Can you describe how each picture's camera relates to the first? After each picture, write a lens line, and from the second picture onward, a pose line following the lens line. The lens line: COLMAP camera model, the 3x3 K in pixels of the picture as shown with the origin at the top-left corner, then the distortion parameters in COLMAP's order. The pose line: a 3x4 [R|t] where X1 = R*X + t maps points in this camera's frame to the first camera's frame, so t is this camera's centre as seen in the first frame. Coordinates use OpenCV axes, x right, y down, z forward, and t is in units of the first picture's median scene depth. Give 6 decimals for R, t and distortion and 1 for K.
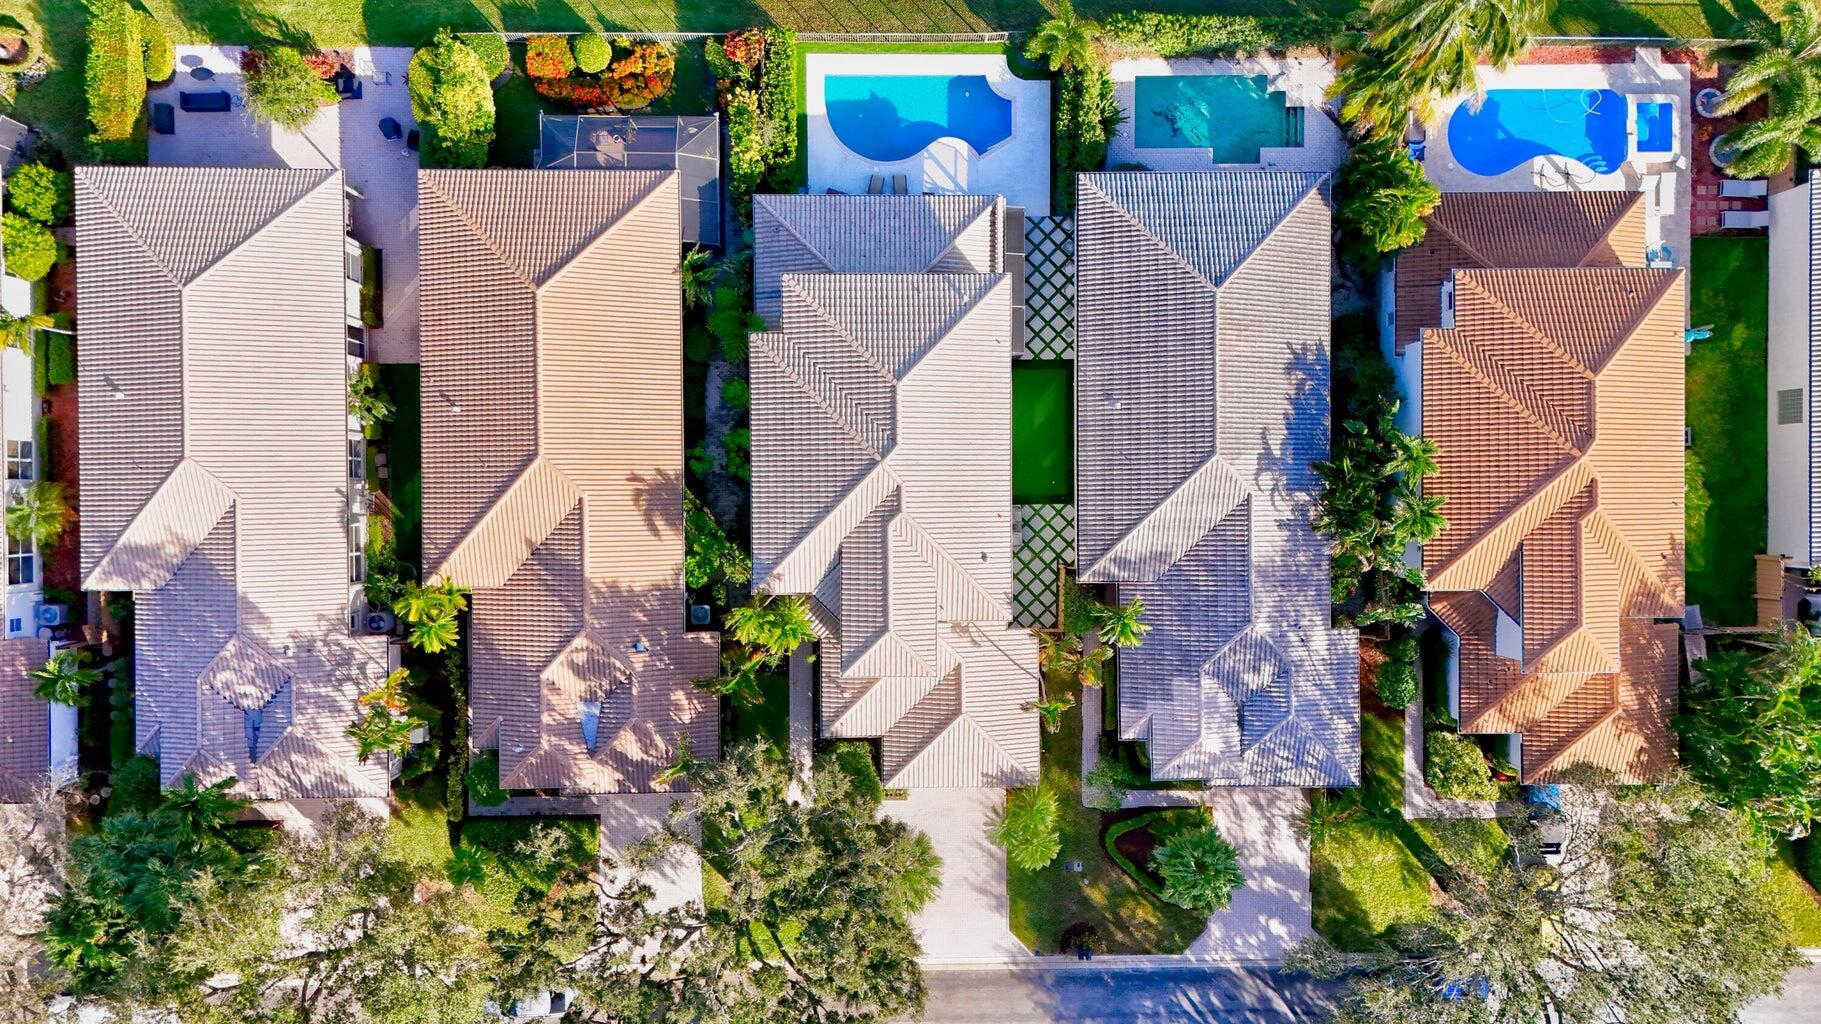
lens RADIAL K [[1323.6, 0, 910.5], [0, 1323.6, 512.0], [0, 0, 1]] dist [0.194028, -0.287543]
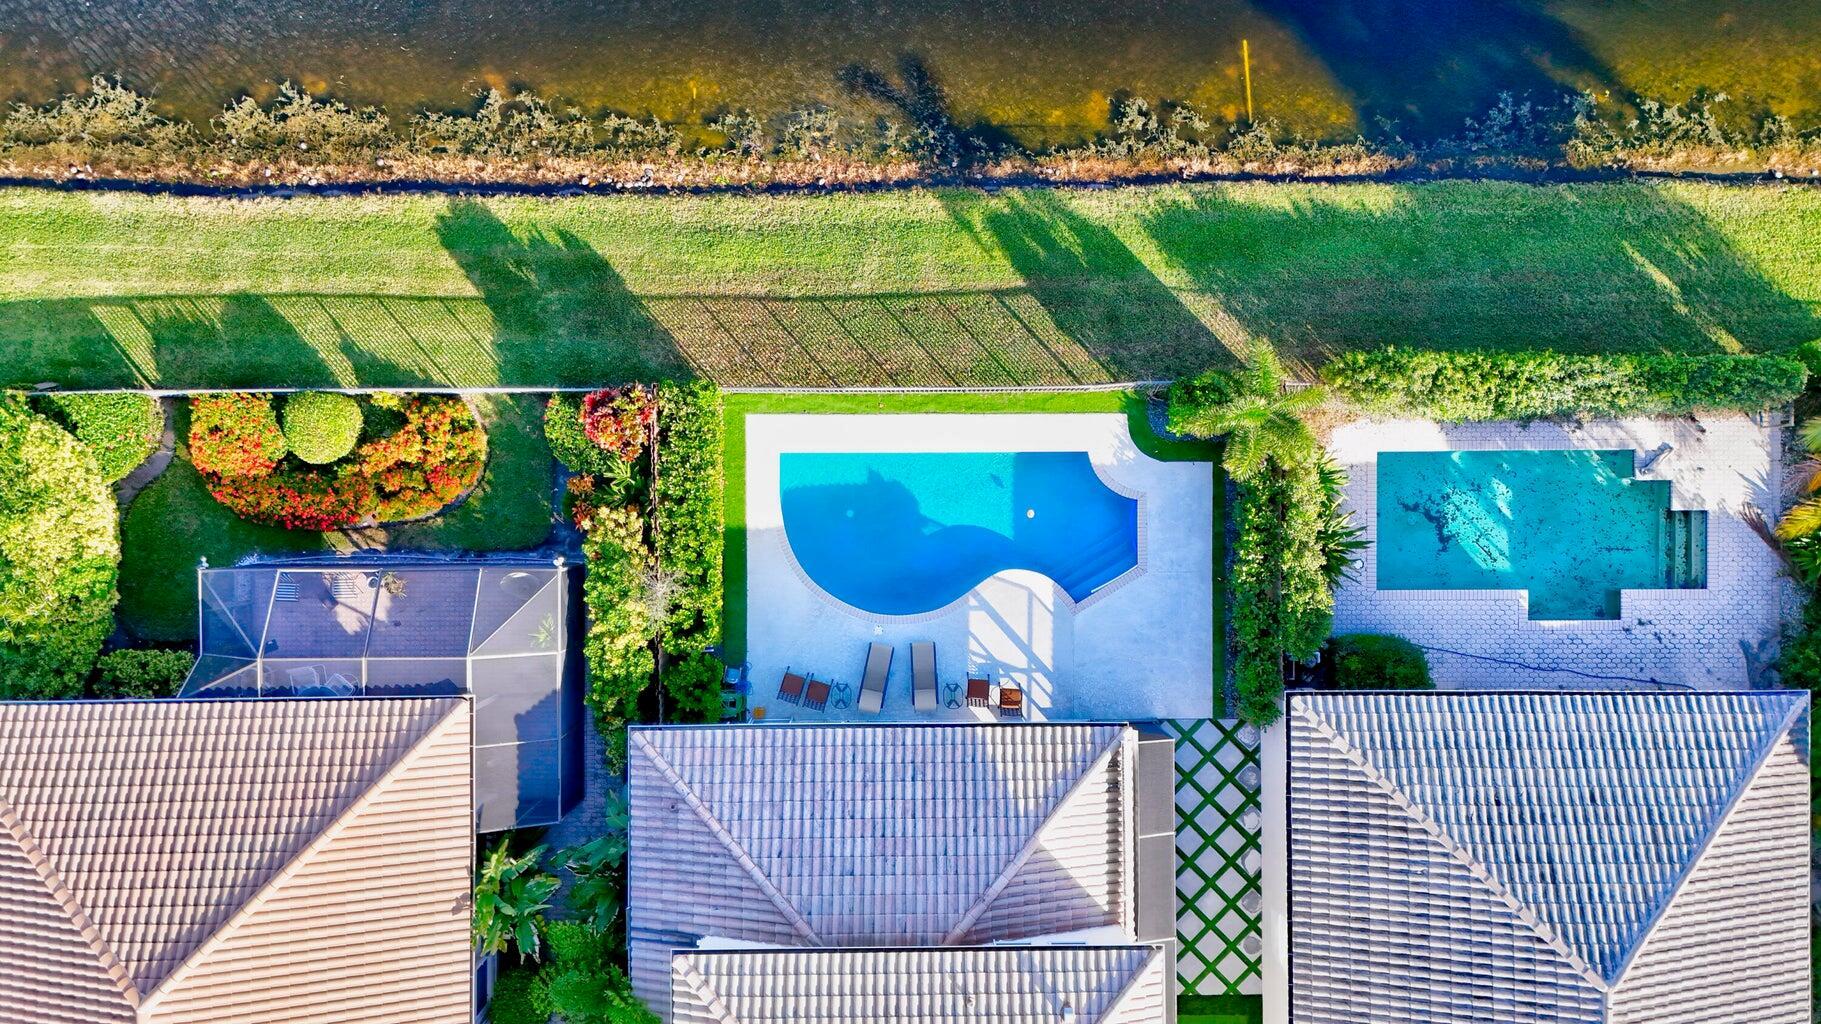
lens RADIAL K [[1271.5, 0, 910.5], [0, 1271.5, 512.0], [0, 0, 1]] dist [0.107679, -0.074072]
pose [[0.999969, 0.001846, -0.007612, -0.009390], [-0.001612, 0.999528, 0.030668, -0.321428], [0.007665, -0.030655, 0.999501, 0.513761]]
